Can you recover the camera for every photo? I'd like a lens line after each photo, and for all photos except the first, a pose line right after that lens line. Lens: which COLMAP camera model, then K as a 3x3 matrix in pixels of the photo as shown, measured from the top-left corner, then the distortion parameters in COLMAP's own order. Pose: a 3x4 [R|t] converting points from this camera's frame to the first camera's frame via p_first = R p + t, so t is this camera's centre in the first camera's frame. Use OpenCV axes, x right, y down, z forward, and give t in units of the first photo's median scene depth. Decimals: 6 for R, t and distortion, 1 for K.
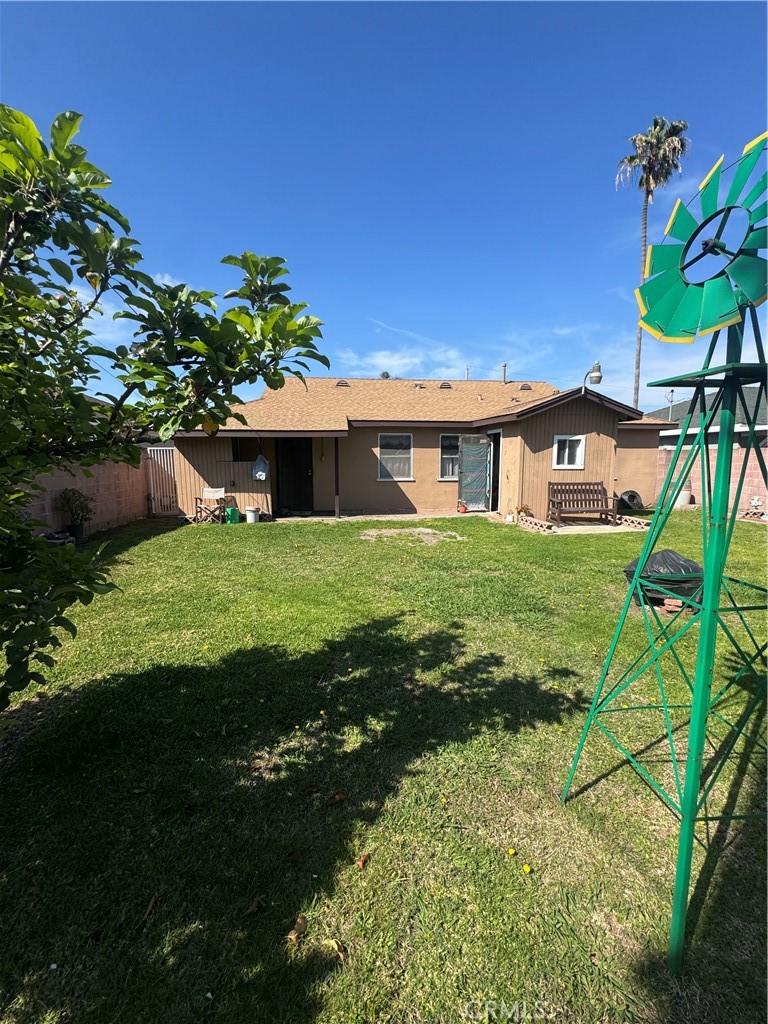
lens RADIAL K [[410.6, 0, 382.7], [0, 410.6, 511.9], [0, 0, 1]] dist [-0.005534, 0.000717]
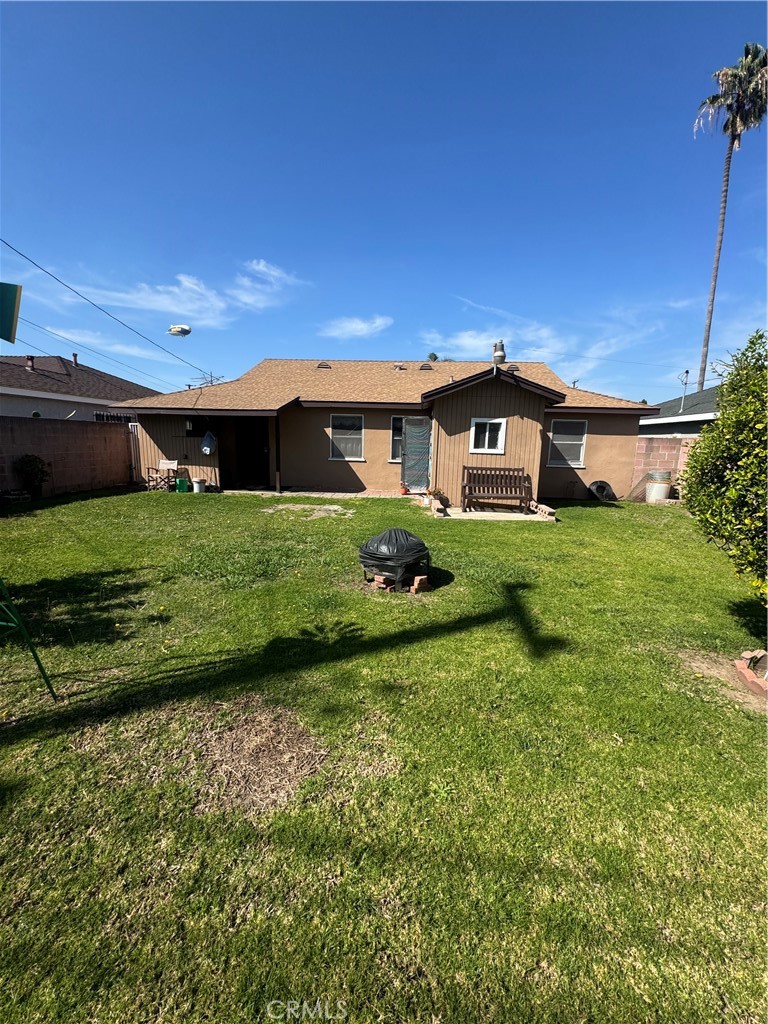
lens RADIAL K [[410.6, 0, 384.0], [0, 410.6, 512.4], [0, 0, 1]] dist [-0.005534, 0.000717]
pose [[0.982181, 0.058697, -0.178539, 0.378670], [-0.051215, 0.997617, 0.046238, 0.002569], [0.180827, -0.036270, 0.982846, -0.003681]]
